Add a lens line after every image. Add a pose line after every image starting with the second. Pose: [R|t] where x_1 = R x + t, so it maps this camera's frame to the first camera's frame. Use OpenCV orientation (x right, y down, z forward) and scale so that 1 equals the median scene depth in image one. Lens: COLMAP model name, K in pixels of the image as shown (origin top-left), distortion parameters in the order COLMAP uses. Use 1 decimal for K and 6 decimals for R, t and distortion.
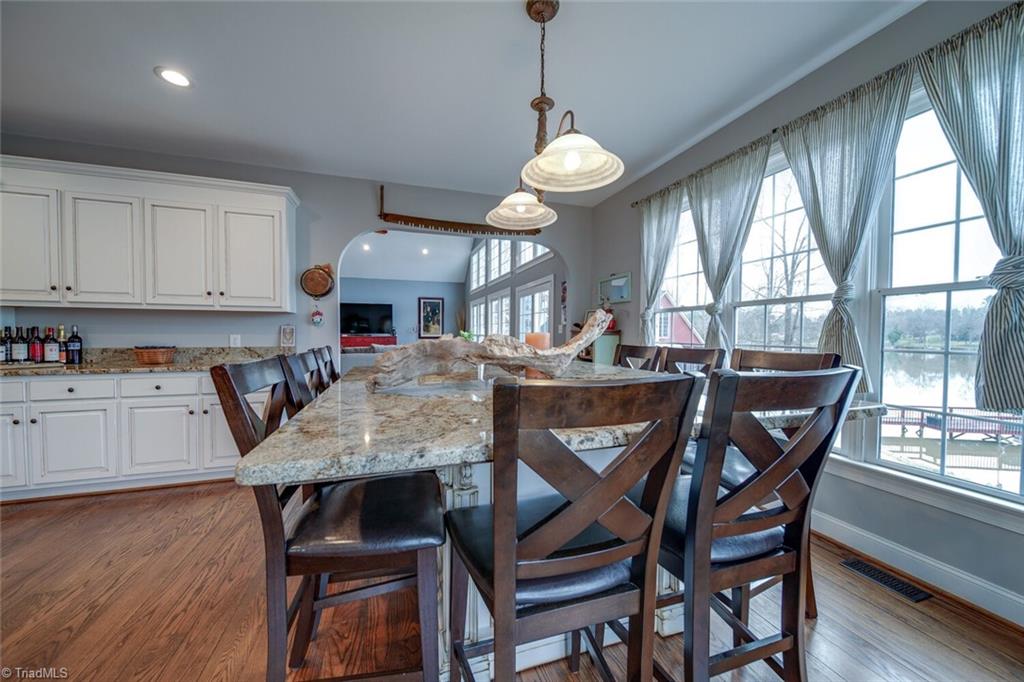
lens RADIAL K [[362.2, 0, 509.8], [0, 362.2, 339.2], [0, 0, 1]] dist [0.000836, -0.001171]
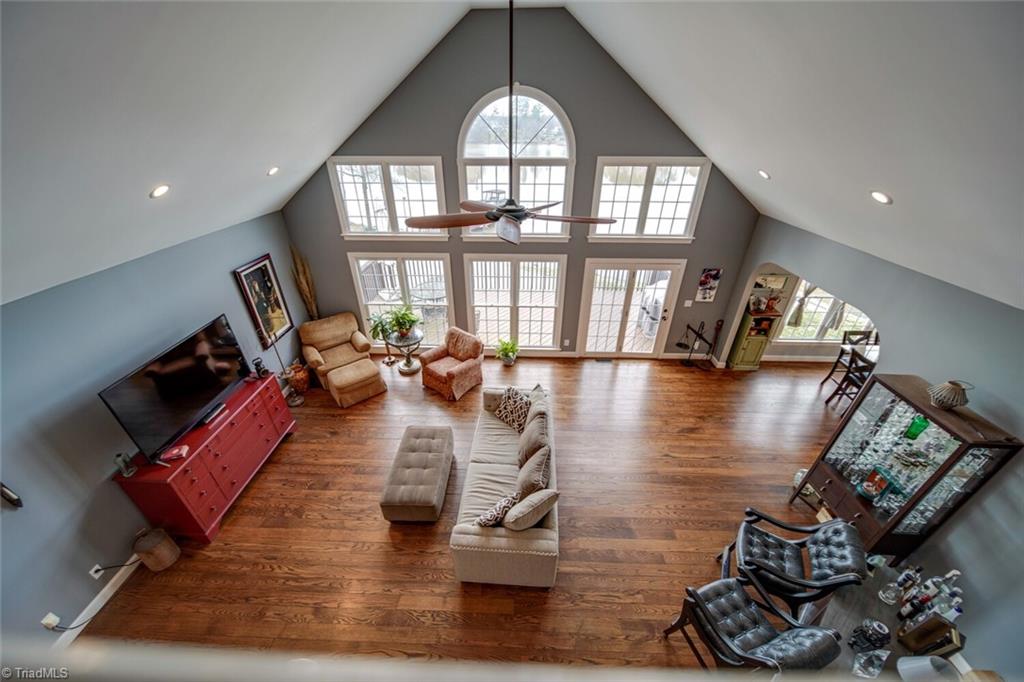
lens RADIAL K [[362.2, 0, 512.1], [0, 362.2, 340.7], [0, 0, 1]] dist [0.000836, -0.001171]
pose [[0.344535, -0.480525, 0.806468, -1.797207], [0.013865, 0.861577, 0.507438, -0.882938], [-0.938671, -0.163648, 0.303506, 1.830385]]
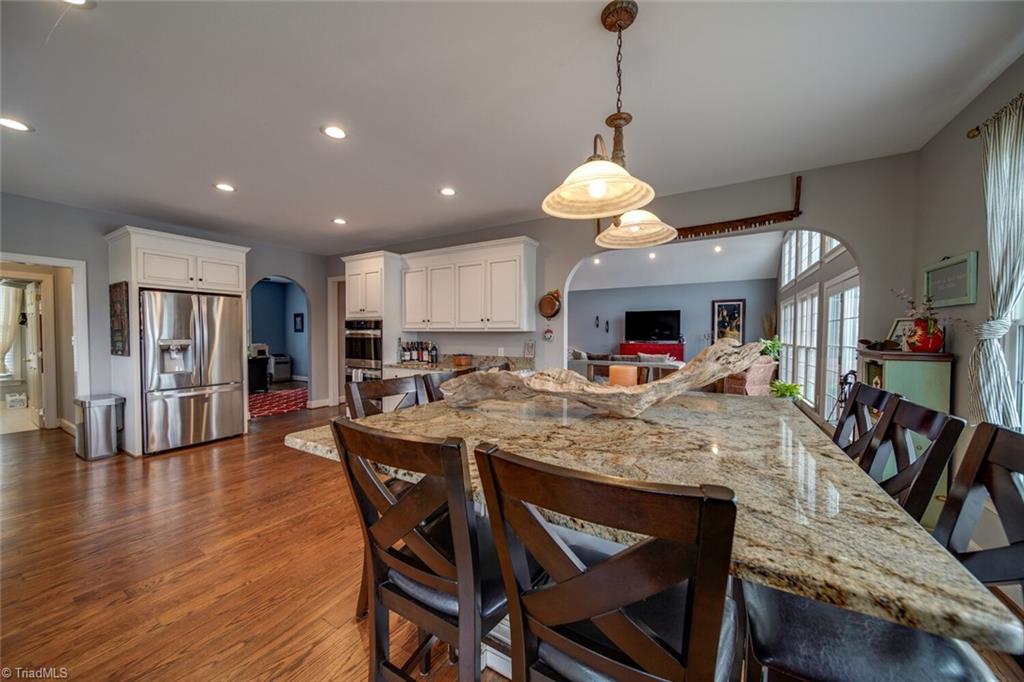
lens RADIAL K [[362.2, 0, 507.6], [0, 362.2, 339.8], [0, 0, 1]] dist [0.000836, -0.001171]
pose [[0.659096, 0.009815, -0.751995, 0.306481], [-0.012995, 0.999914, 0.001661, -0.043865], [0.751947, 0.008678, 0.659167, 0.092894]]
